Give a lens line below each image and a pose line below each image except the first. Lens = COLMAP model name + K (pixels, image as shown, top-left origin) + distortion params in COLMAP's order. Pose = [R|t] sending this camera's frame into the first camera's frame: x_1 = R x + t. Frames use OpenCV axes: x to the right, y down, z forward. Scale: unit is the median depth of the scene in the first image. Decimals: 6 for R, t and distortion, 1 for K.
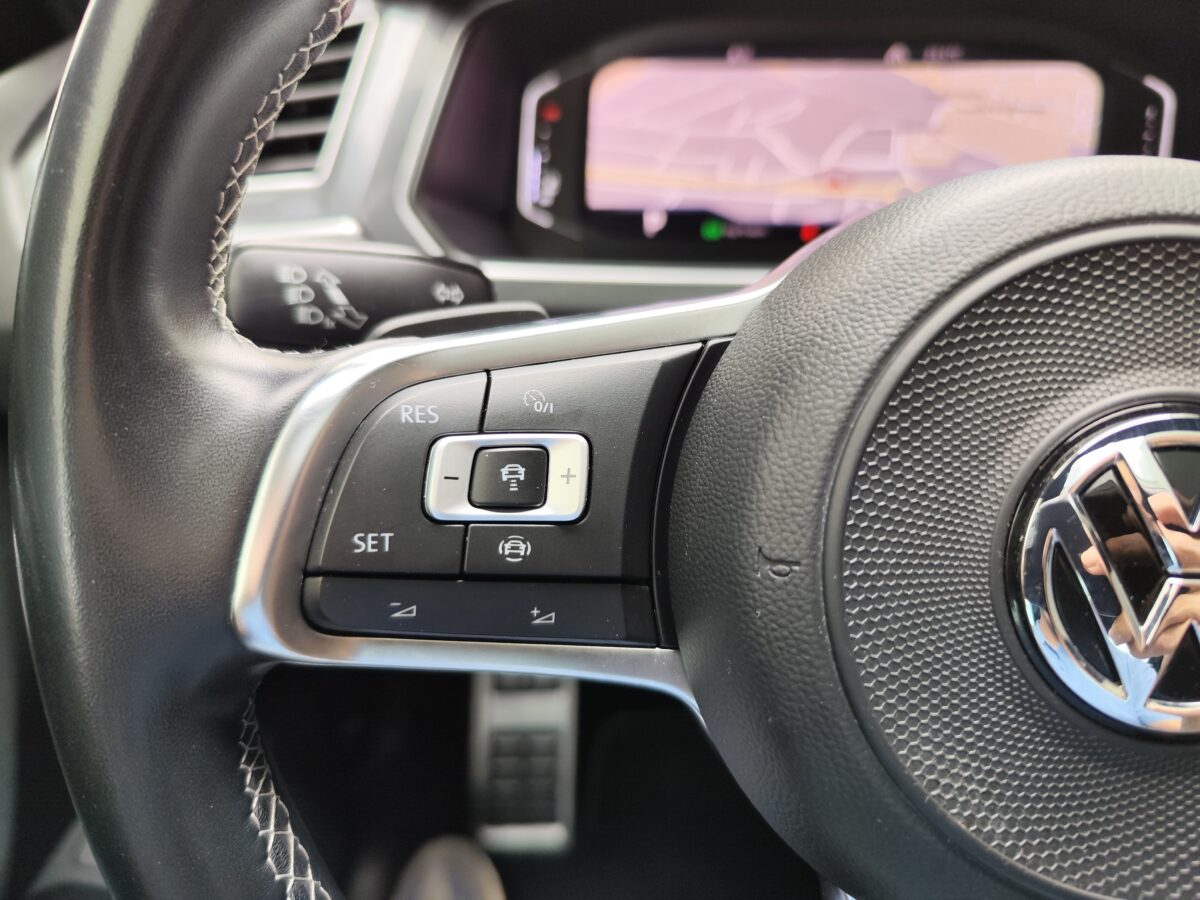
lens RADIAL K [[835.5, 0, 621.5], [0, 835.5, 446.7], [0, 0, 1]] dist [0.023522, -0.024078]
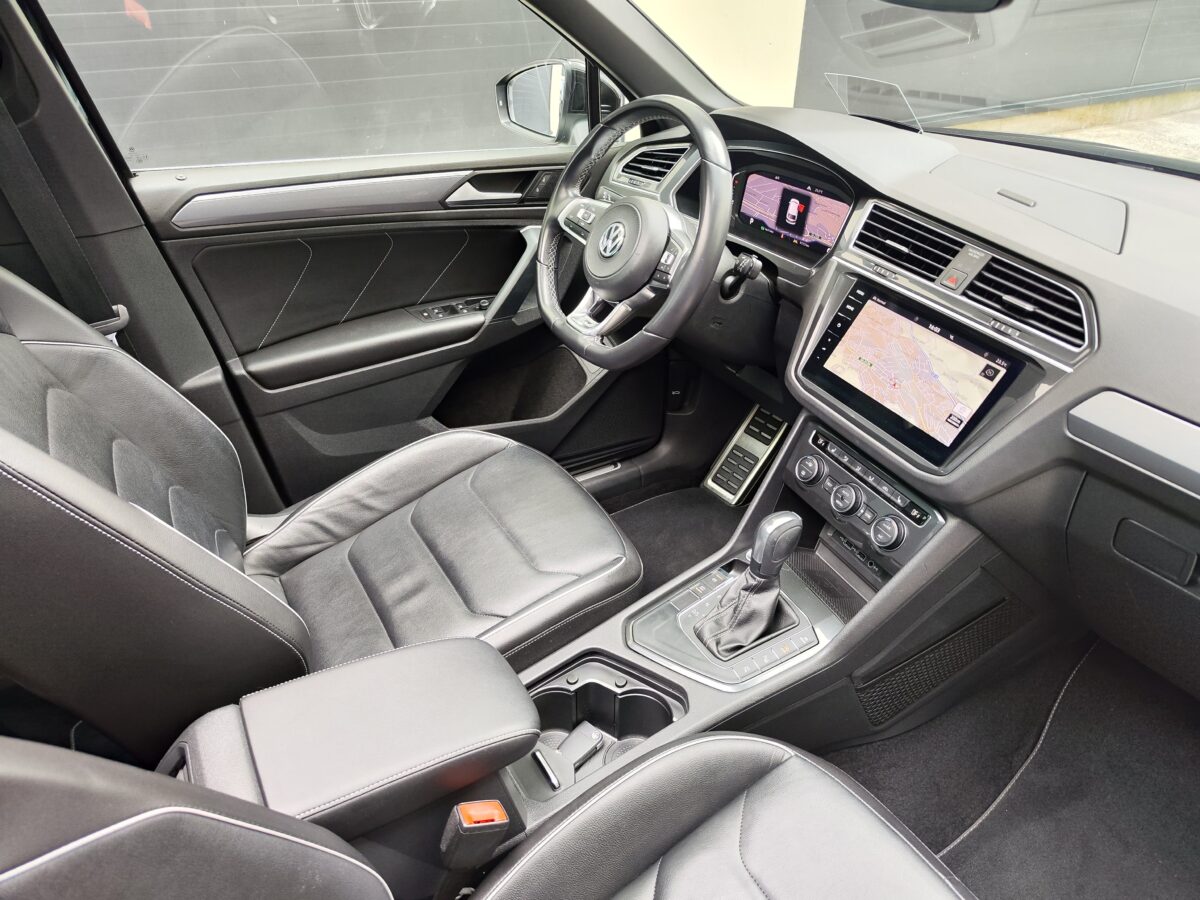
lens RADIAL K [[835.5, 0, 600.4], [0, 835.5, 450.5], [0, 0, 1]] dist [0.023522, -0.024078]
pose [[0.561641, 0.454078, -0.691645, 6.258994], [-0.447510, 0.869833, 0.207667, 0.251347], [0.695913, 0.192883, 0.691738, -3.925734]]
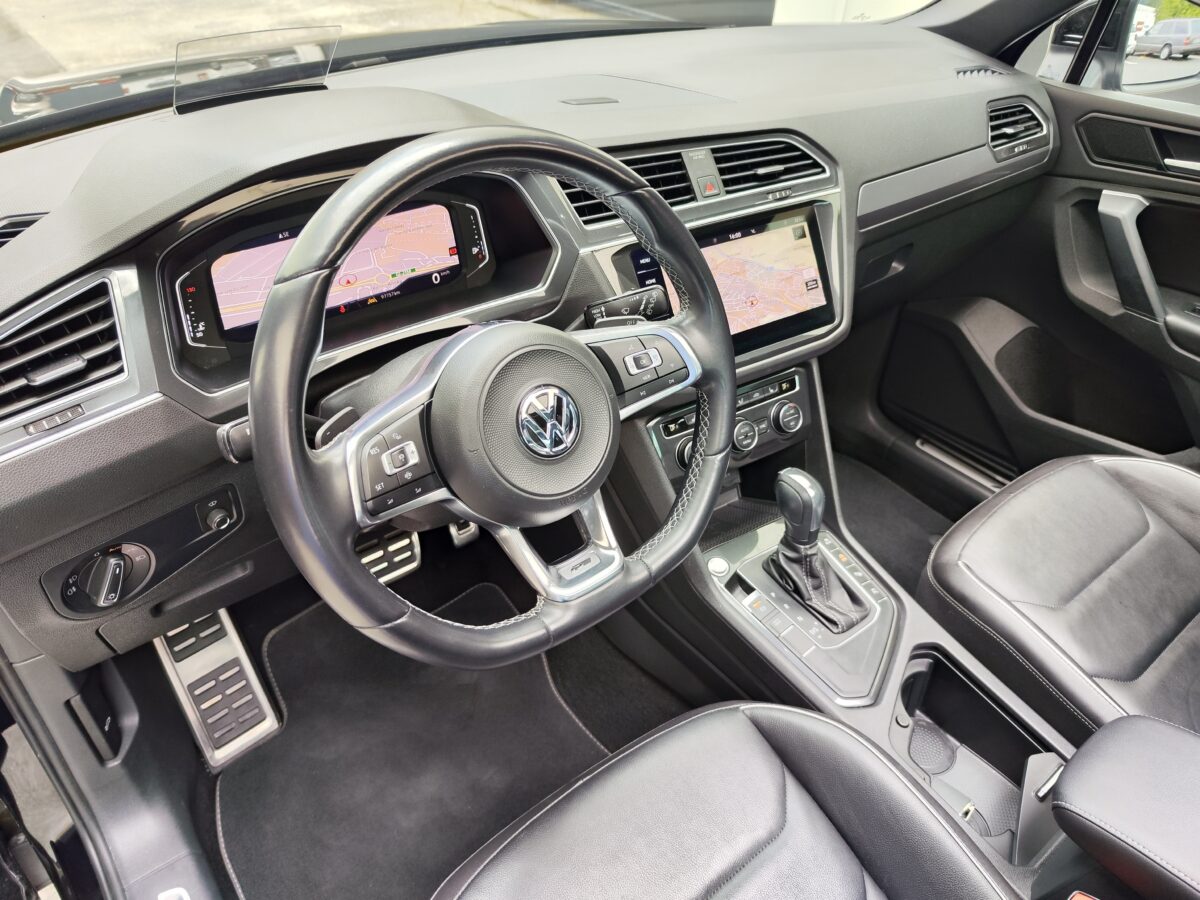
lens RADIAL K [[835.5, 0, 603.6], [0, 835.5, 444.6], [0, 0, 1]] dist [0.023522, -0.024078]
pose [[0.738578, -0.372796, 0.561717, -1.402295], [0.313891, 0.927535, 0.202858, -0.451980], [-0.596637, 0.026491, 0.802074, -2.341383]]
